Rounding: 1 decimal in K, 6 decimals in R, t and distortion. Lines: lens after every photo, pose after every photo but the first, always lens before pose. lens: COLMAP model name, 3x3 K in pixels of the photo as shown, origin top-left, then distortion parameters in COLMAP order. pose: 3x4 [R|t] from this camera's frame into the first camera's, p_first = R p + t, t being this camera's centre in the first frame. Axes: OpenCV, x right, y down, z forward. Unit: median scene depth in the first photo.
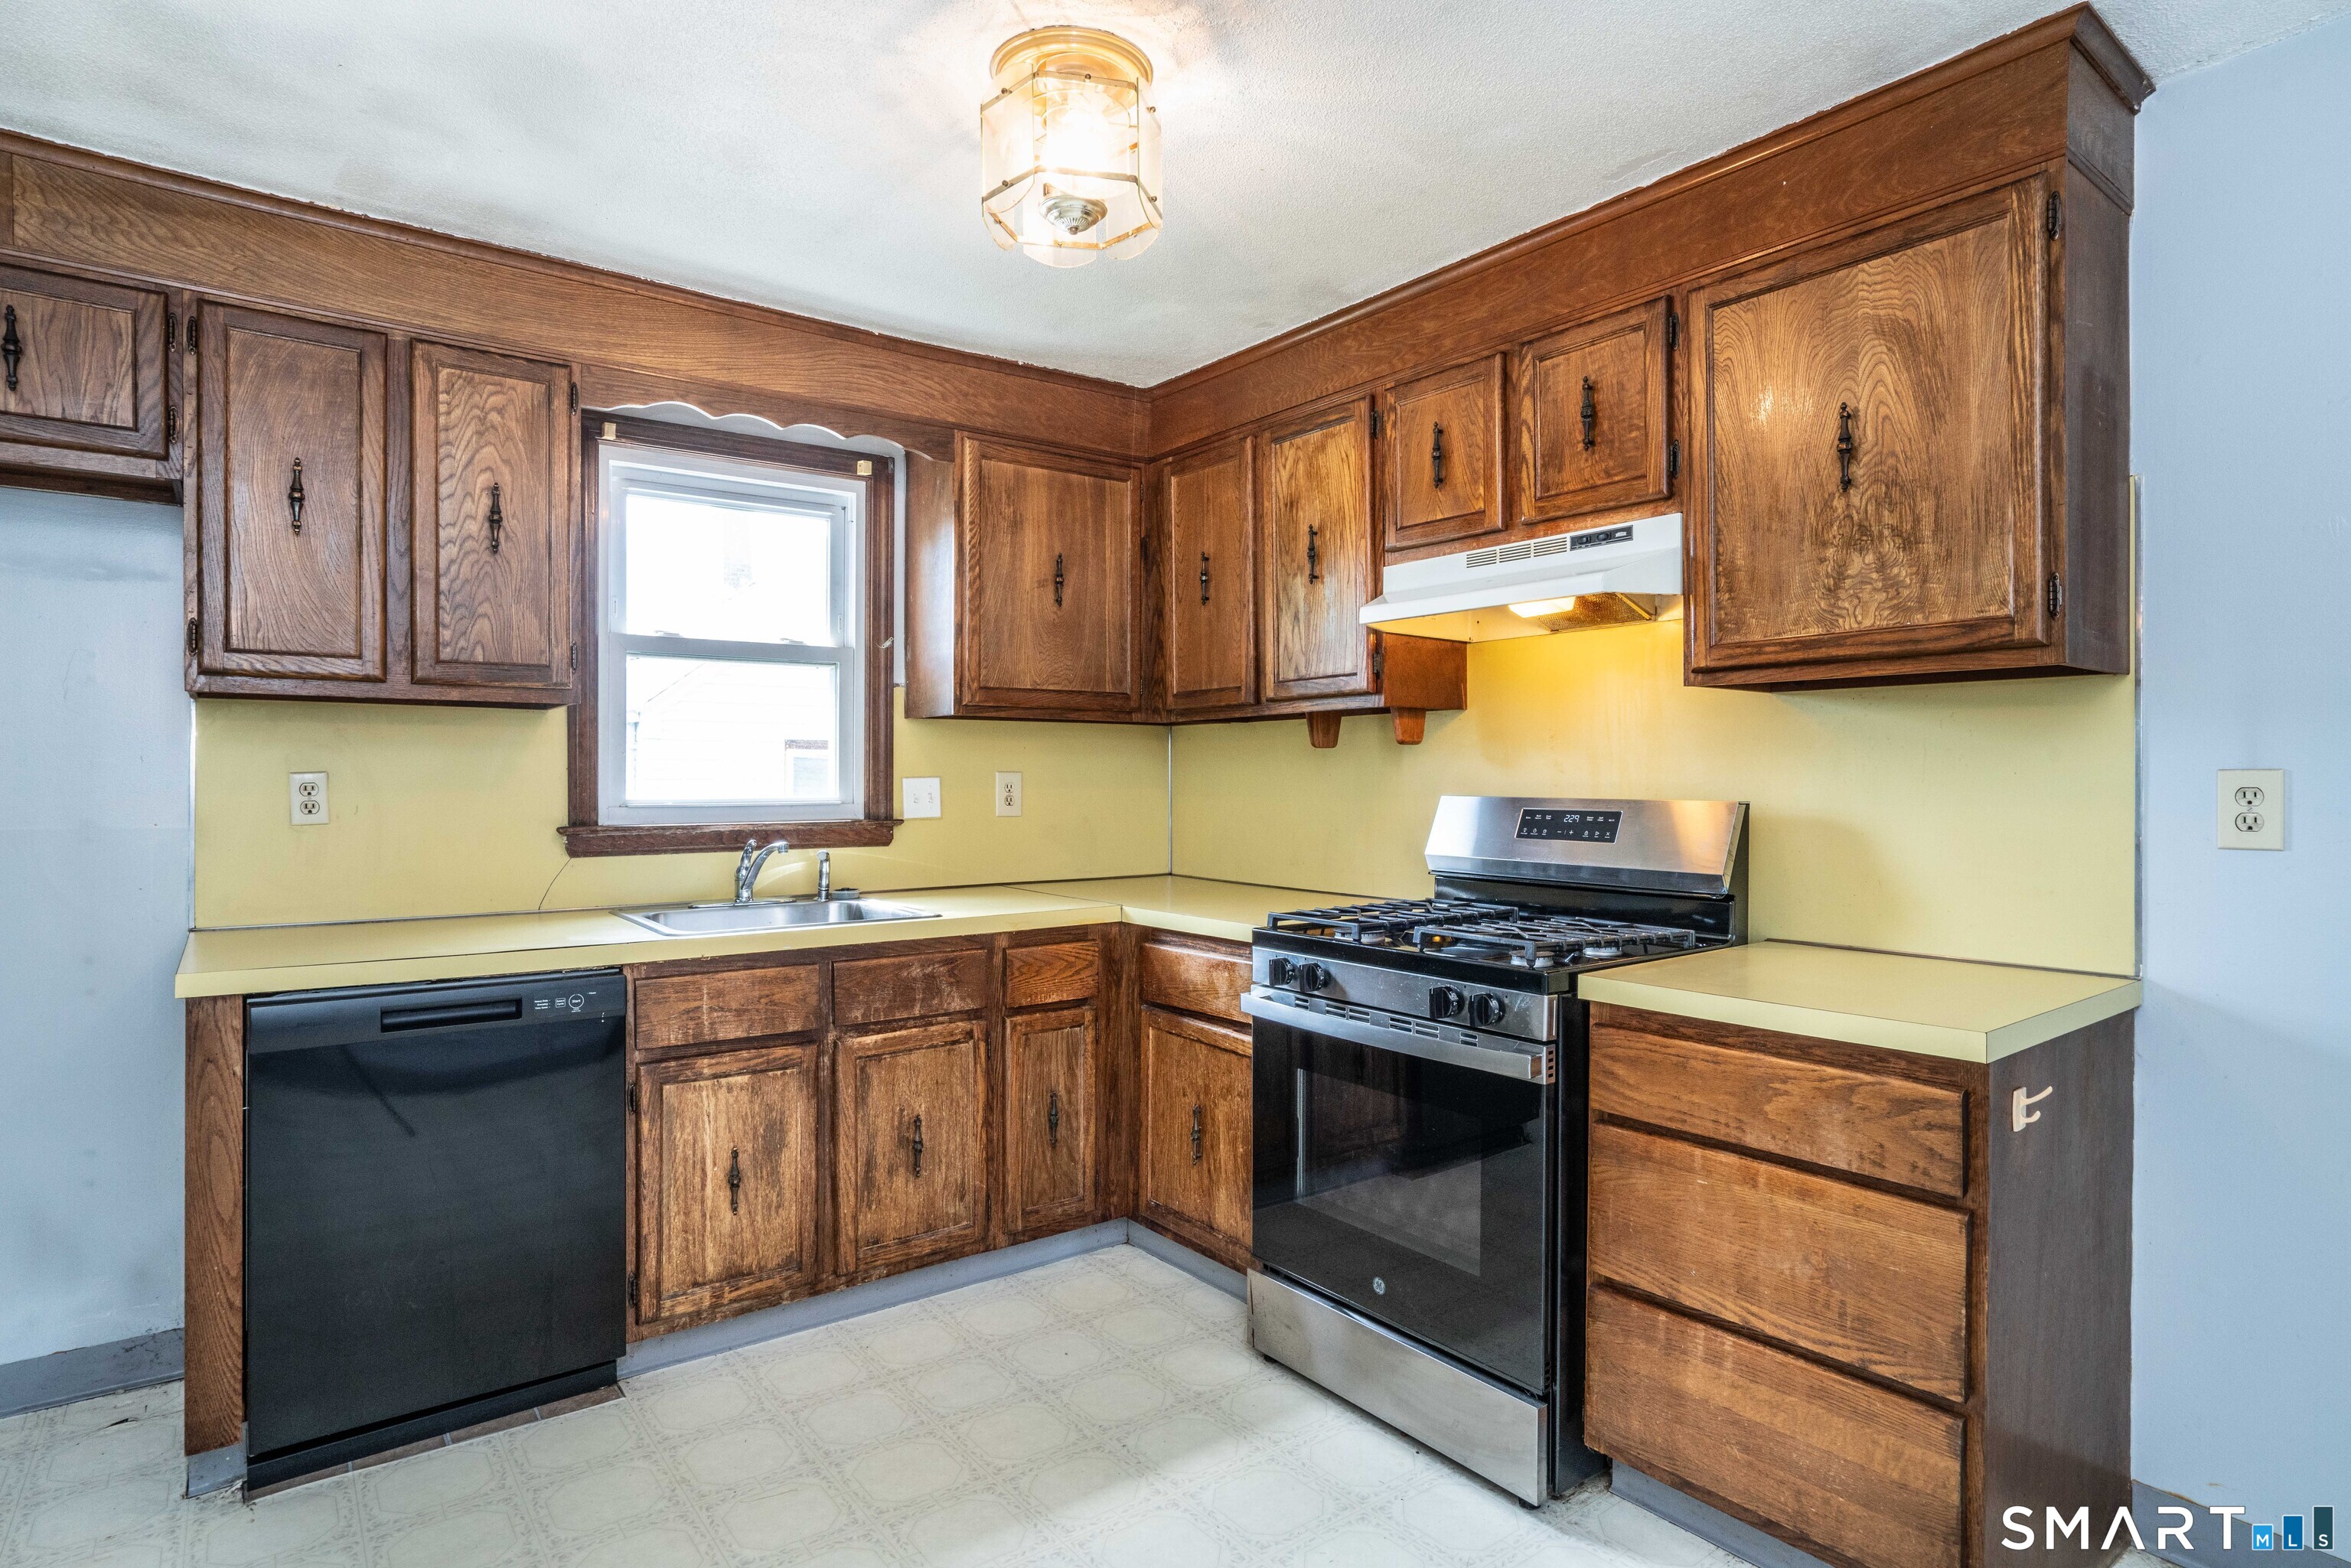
lens RADIAL K [[1243.0, 0, 1175.5], [0, 1243.0, 784.0], [0, 0, 1]] dist [-0.040117, 0.011693]
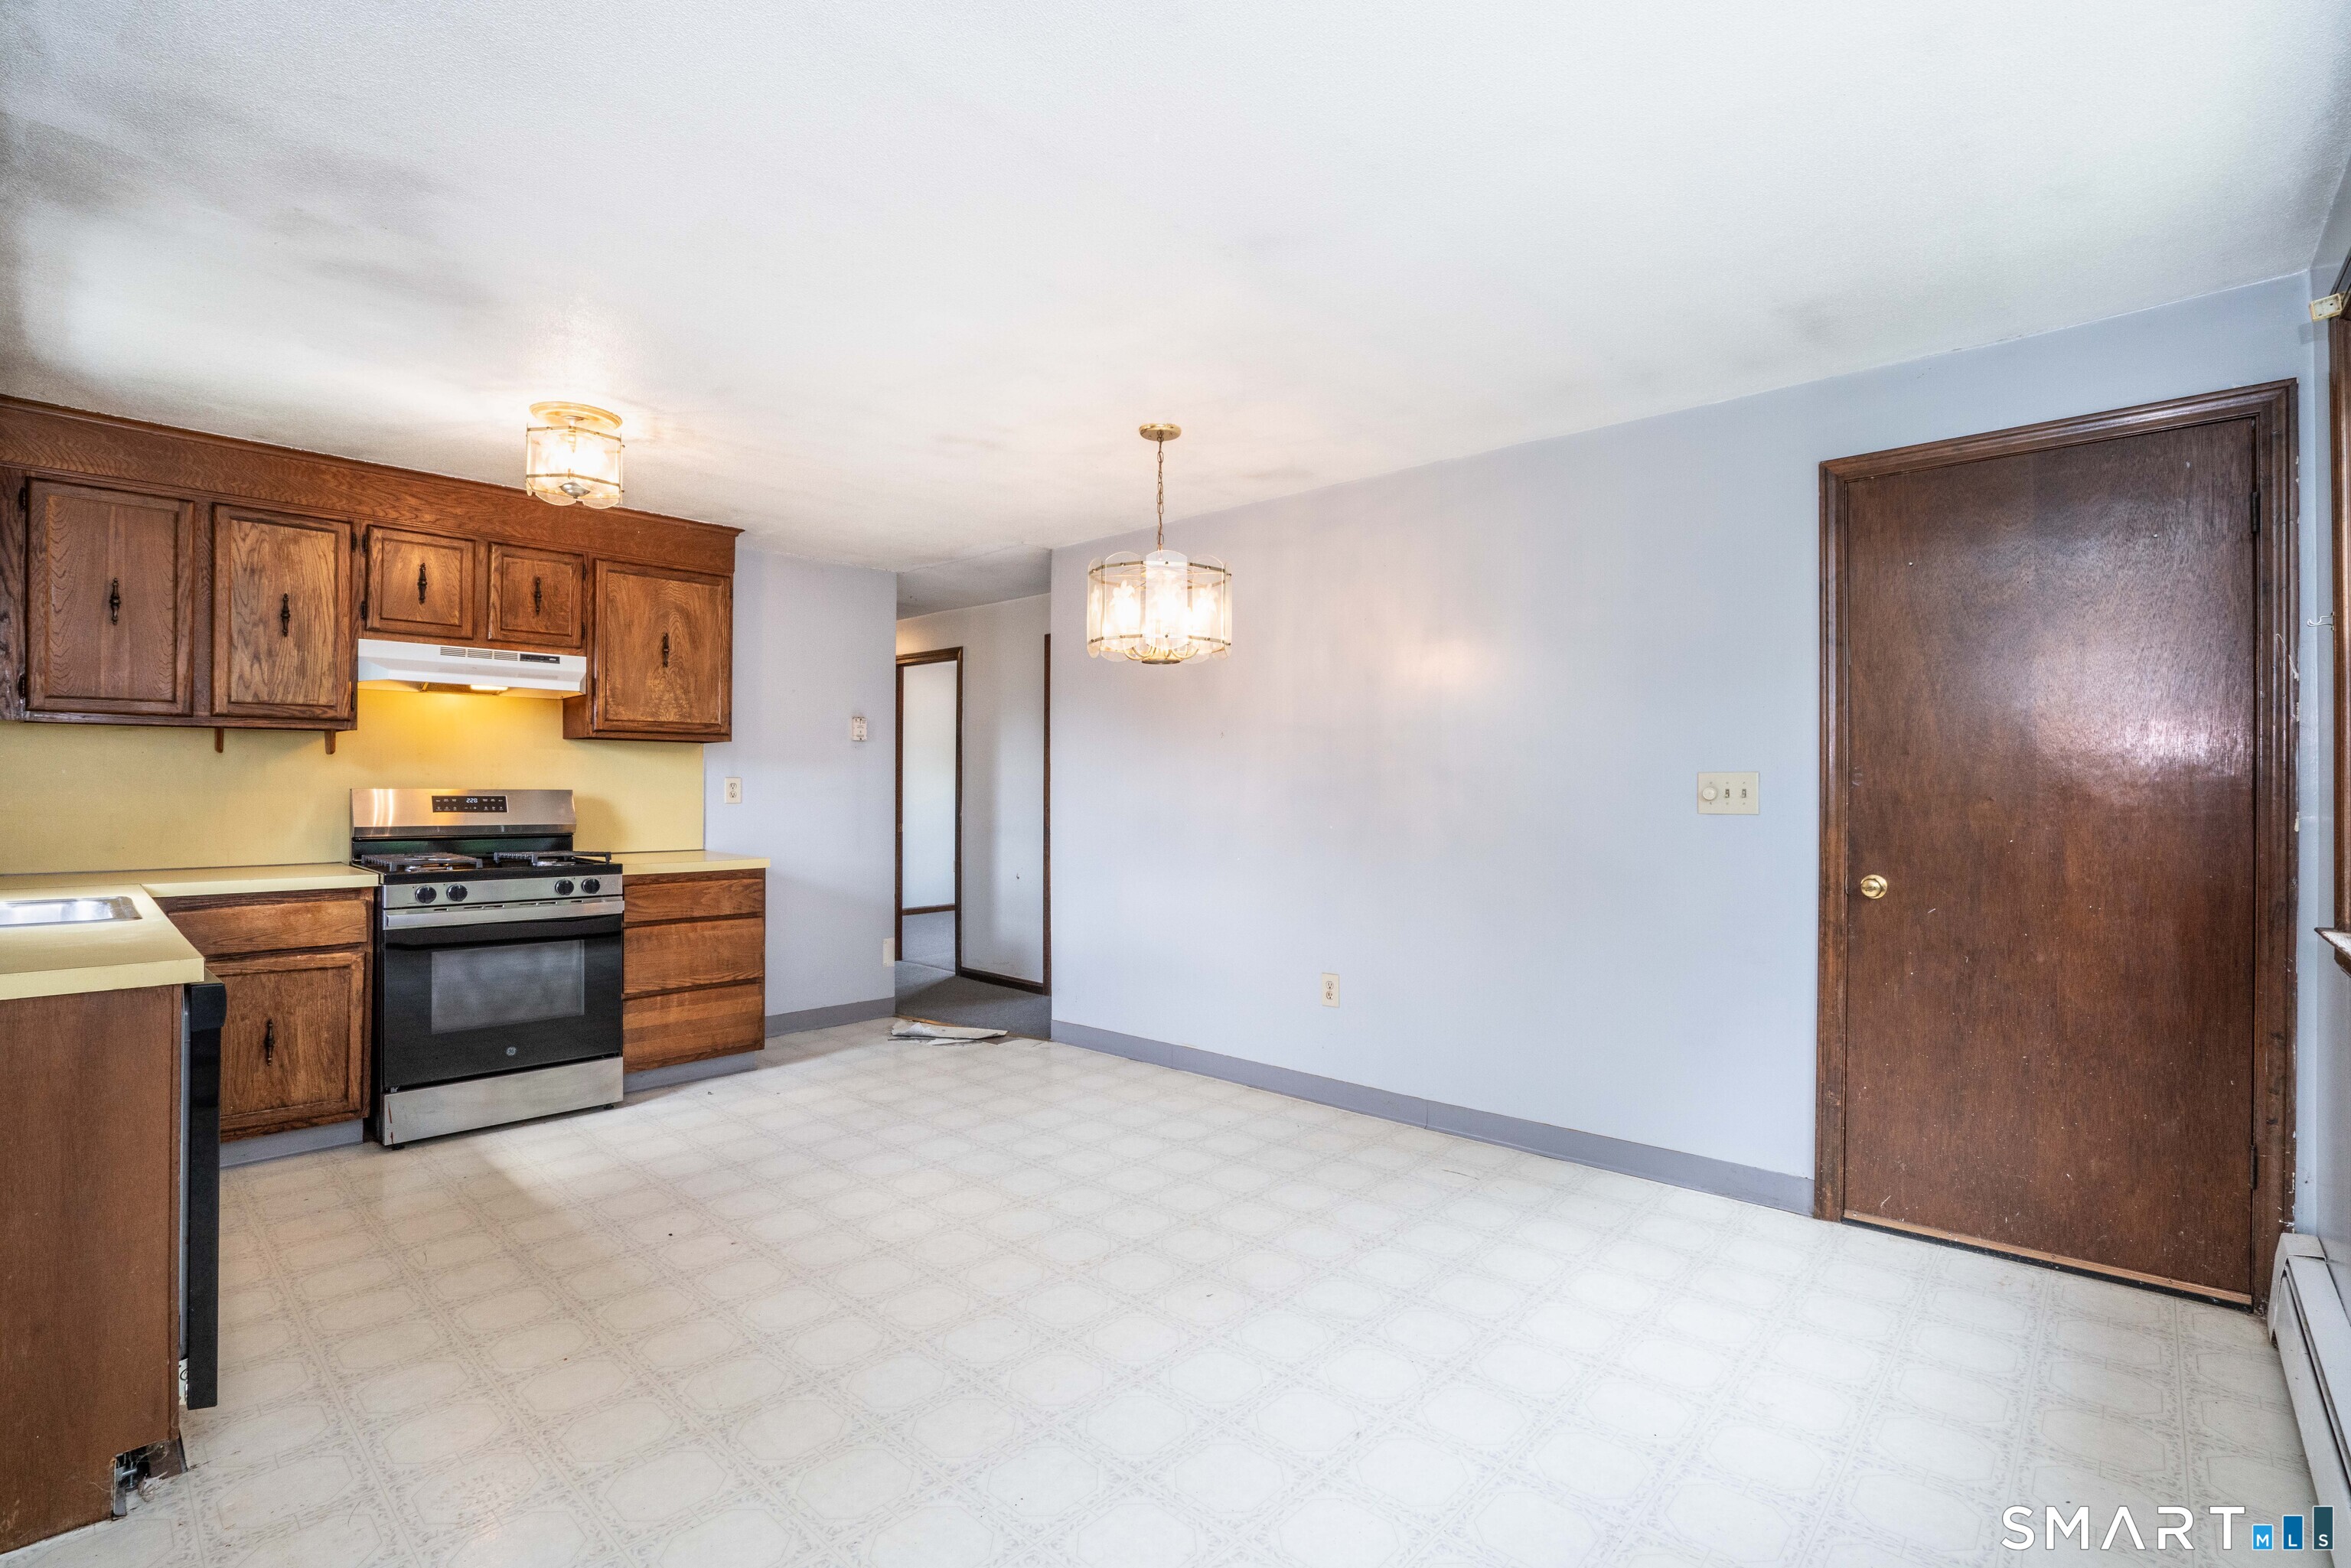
lens RADIAL K [[1090.2, 0, 1188.5], [0, 1090.2, 785.6], [0, 0, 1]] dist [-0.060323, 0.024750]
pose [[-0.178769, -0.007024, 0.983866, -1.382403], [-0.004655, 0.999969, 0.006293, -0.007892], [-0.983880, -0.003455, -0.178796, 0.244124]]
